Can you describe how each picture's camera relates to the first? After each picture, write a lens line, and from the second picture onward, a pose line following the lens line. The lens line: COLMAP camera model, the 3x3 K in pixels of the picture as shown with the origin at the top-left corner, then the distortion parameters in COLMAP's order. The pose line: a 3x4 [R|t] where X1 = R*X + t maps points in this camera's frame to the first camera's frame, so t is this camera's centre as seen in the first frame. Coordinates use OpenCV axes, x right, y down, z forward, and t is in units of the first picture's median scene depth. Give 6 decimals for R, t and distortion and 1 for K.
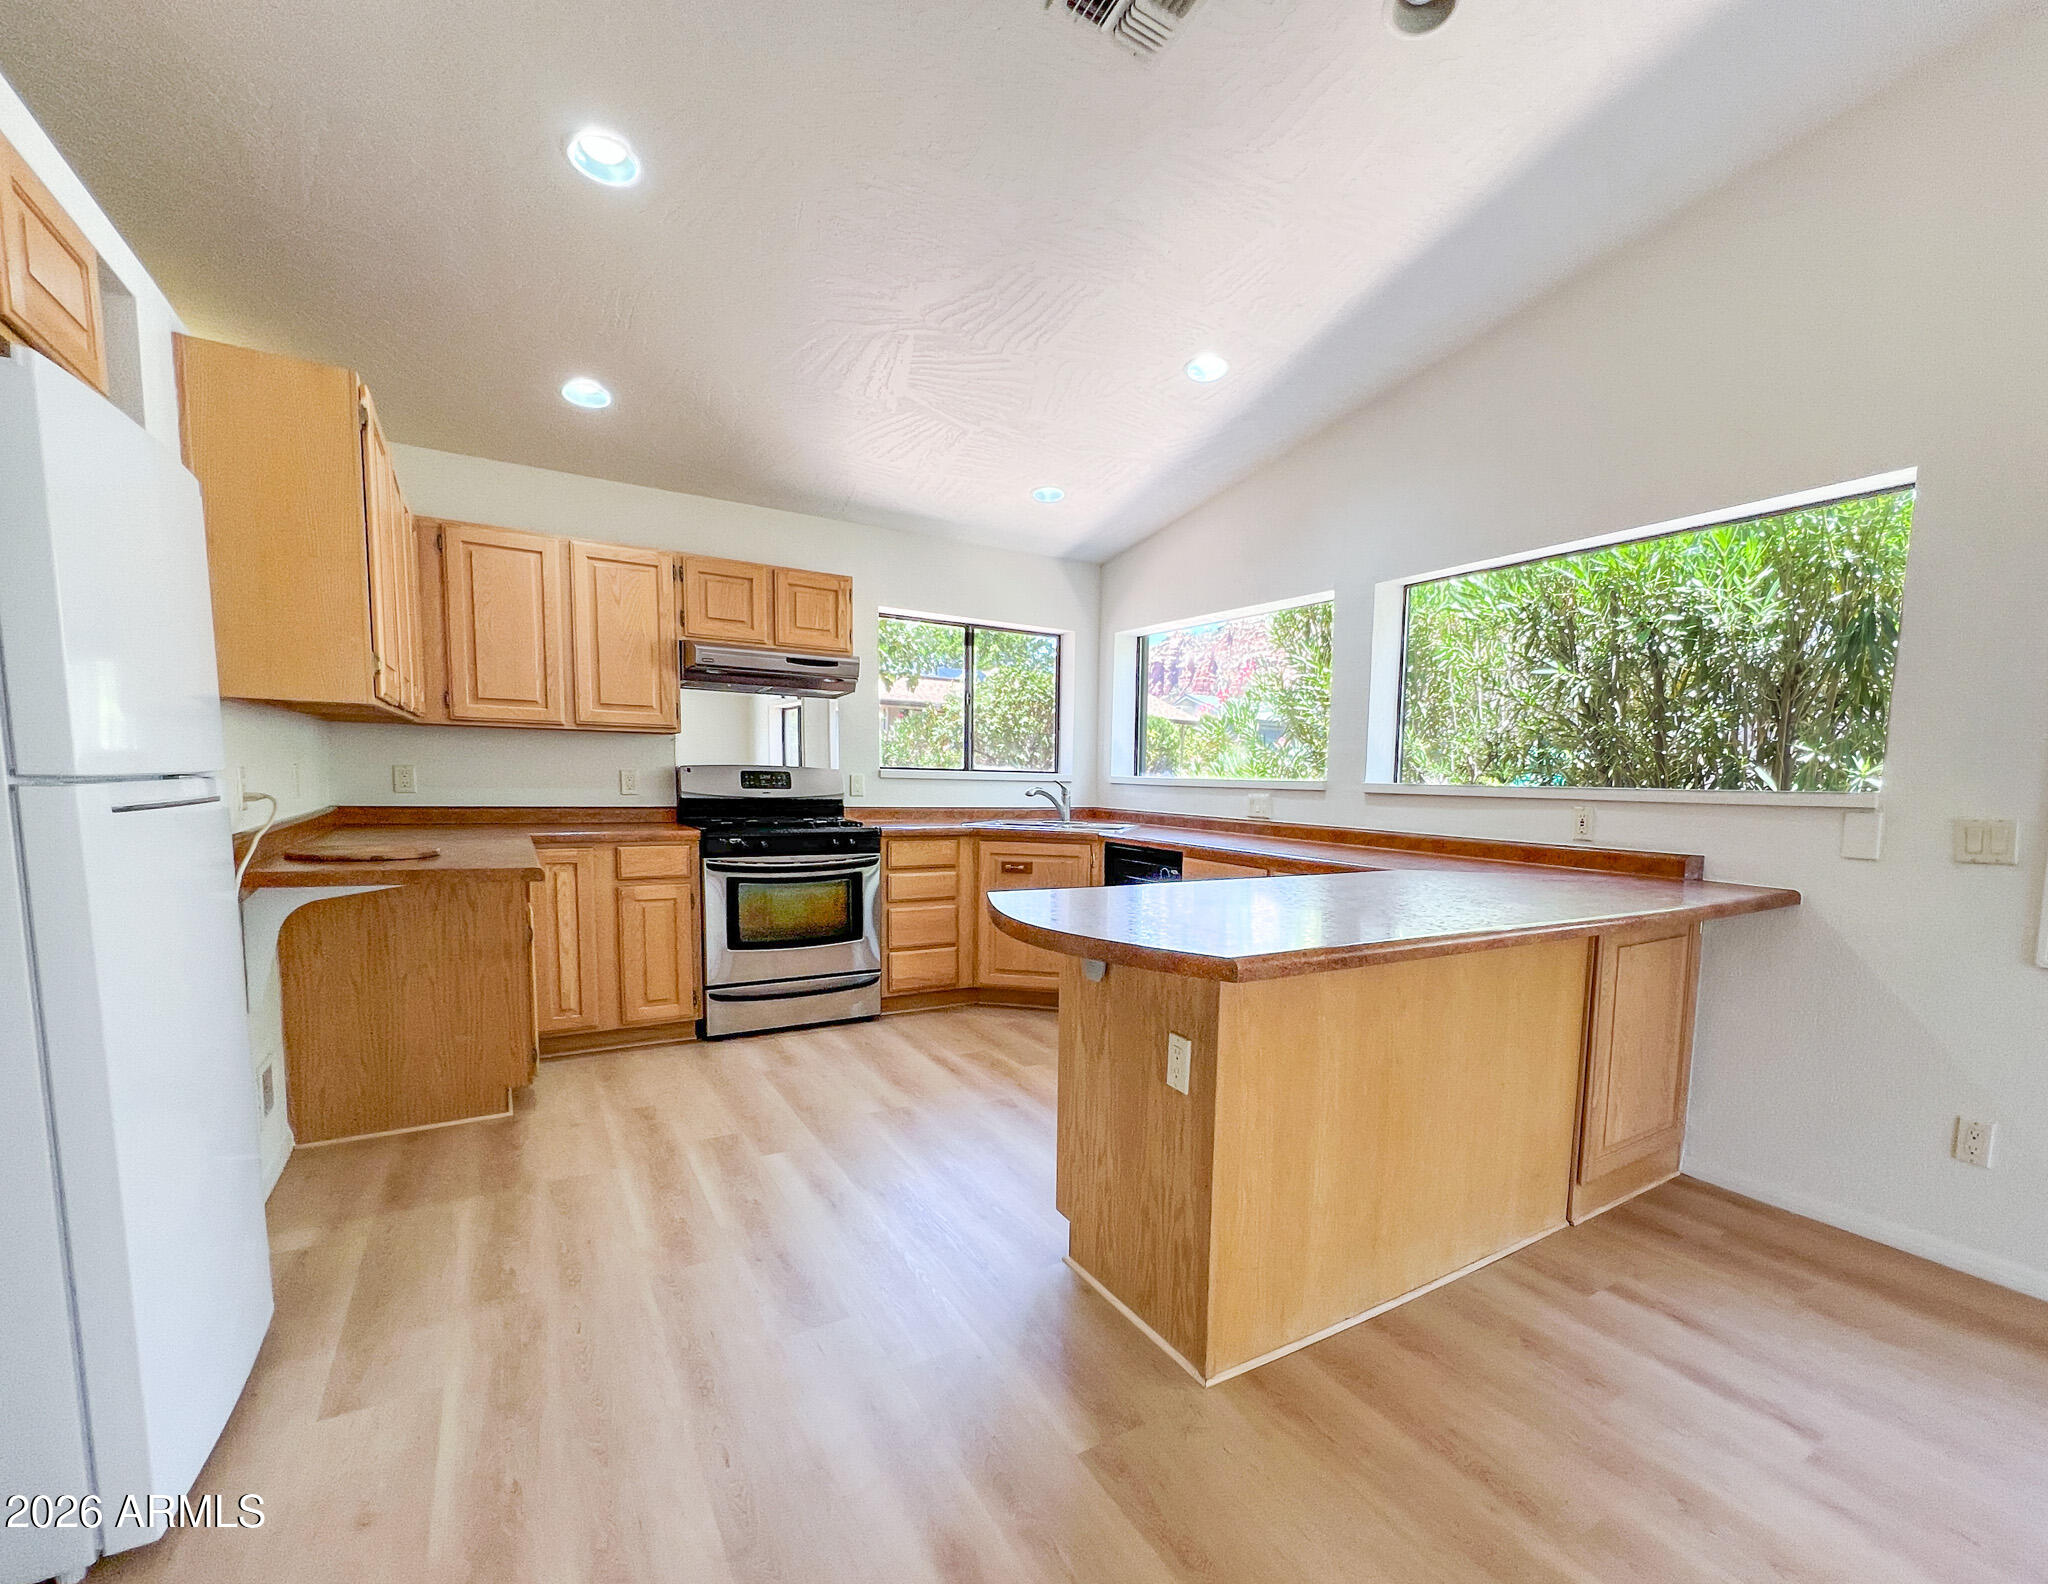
lens RADIAL K [[947.4, 0, 1026.6], [0, 947.4, 868.1], [0, 0, 1]] dist [-0.002779, 0.000012]
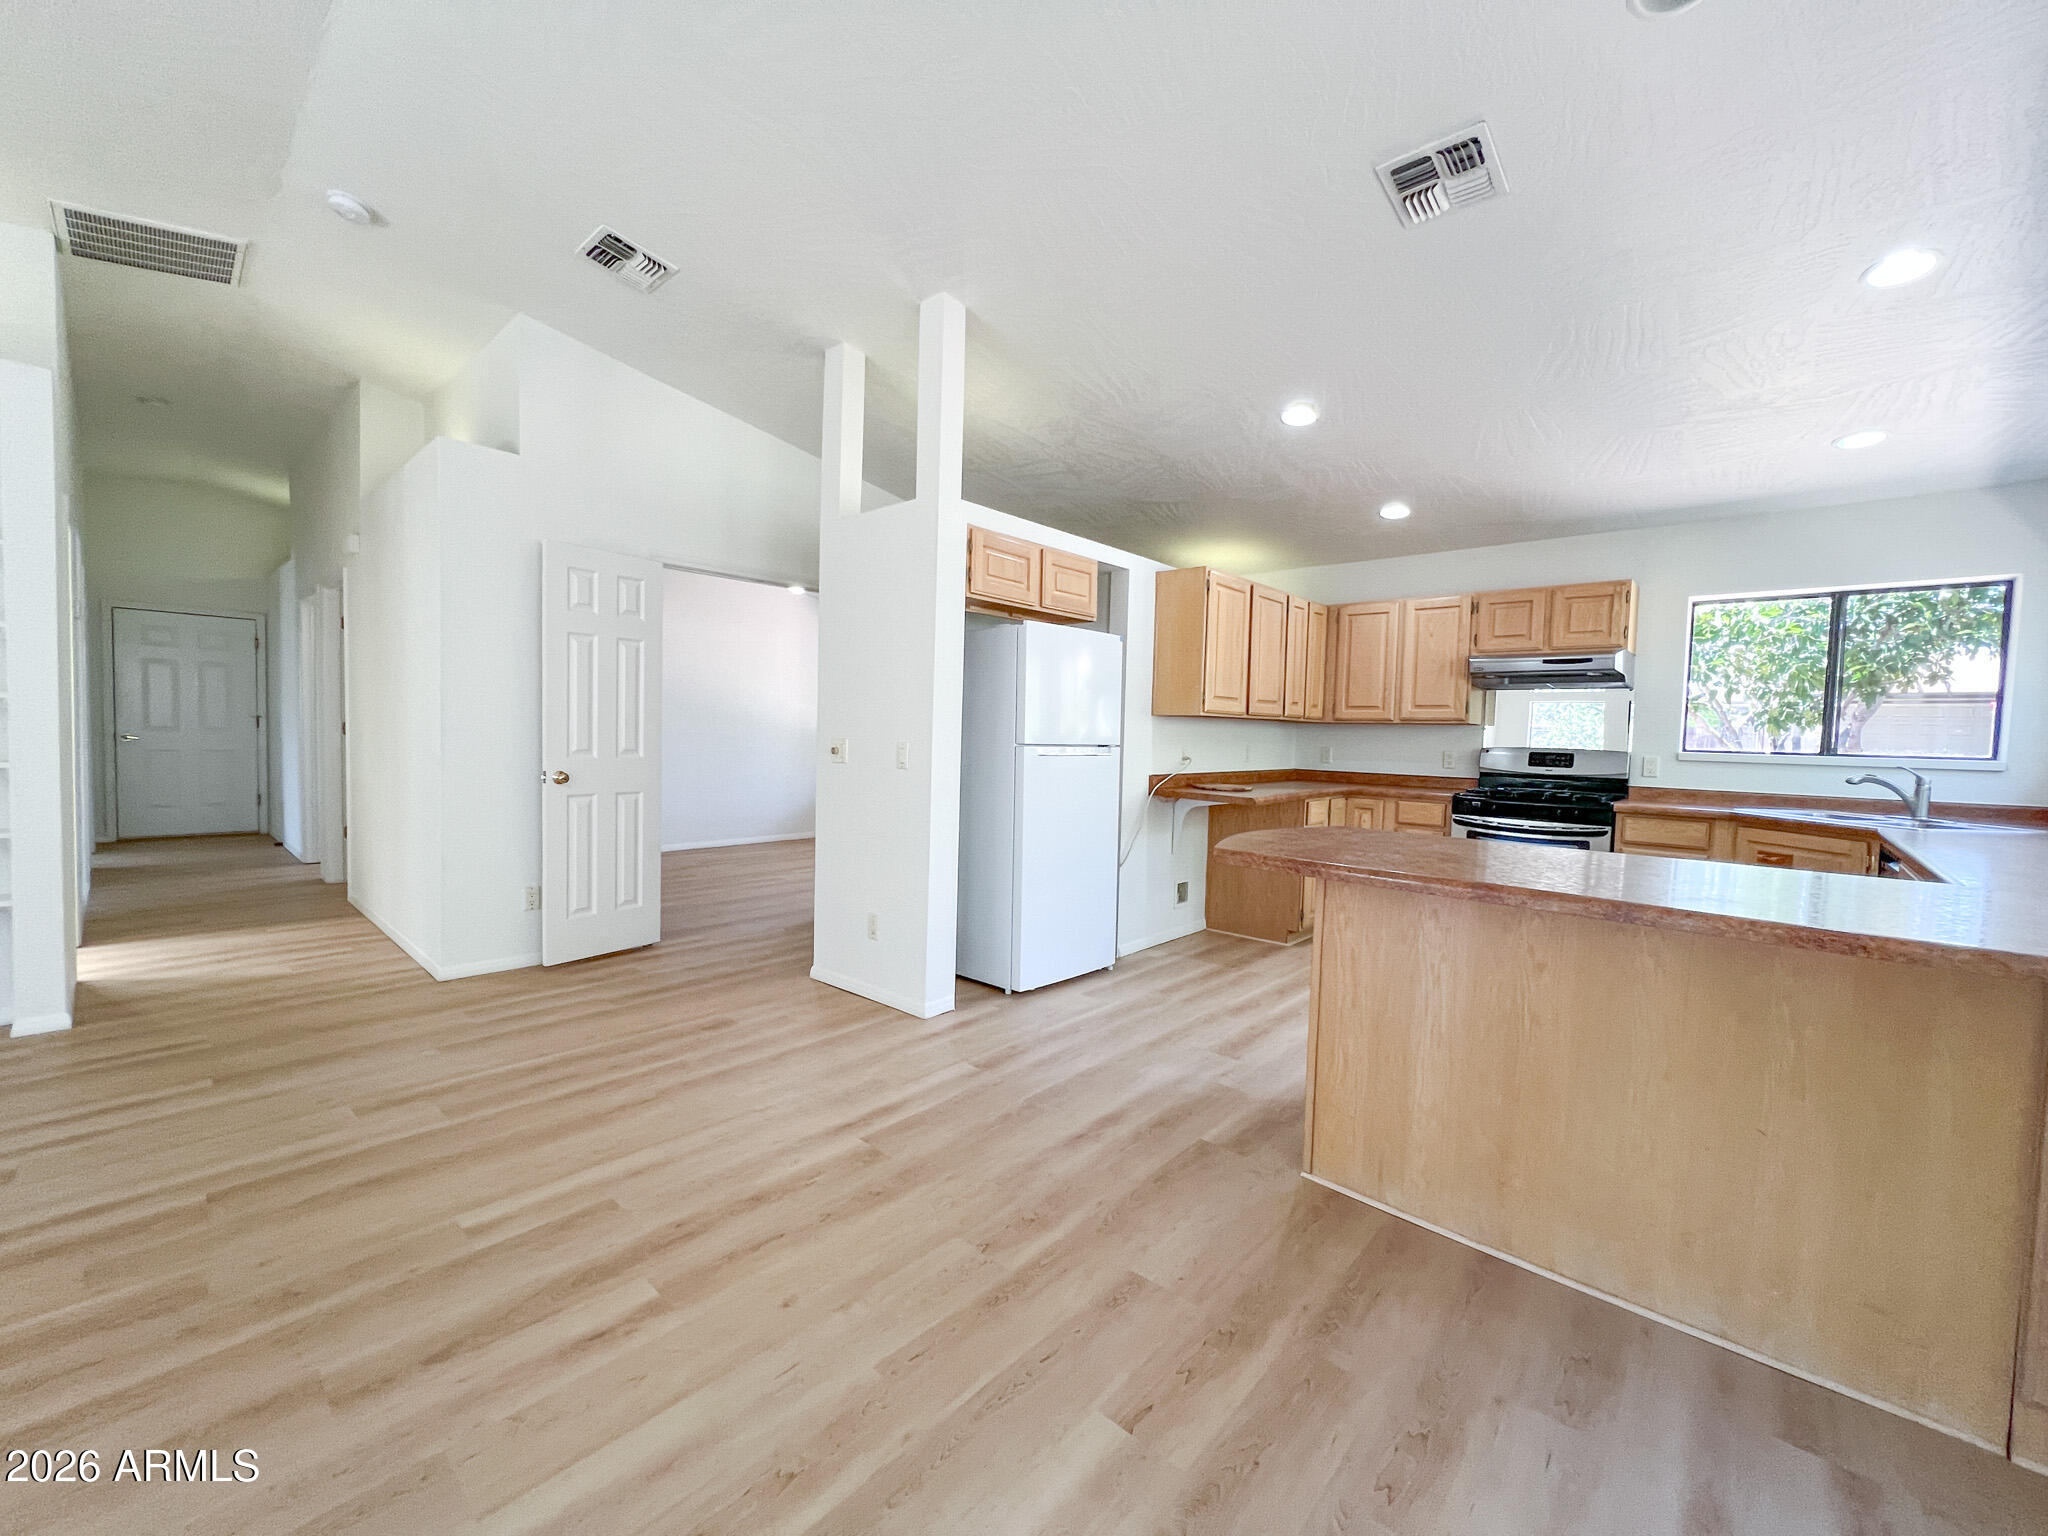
lens RADIAL K [[807.6, 0, 1024.0], [0, 807.6, 768.0], [0, 0, 1]] dist [0.001822, 0.000028]
pose [[0.227878, 0.024712, -0.973376, 0.634622], [-0.114752, 0.993393, -0.001644, -0.004060], [0.966904, 0.112072, 0.229208, 0.126764]]
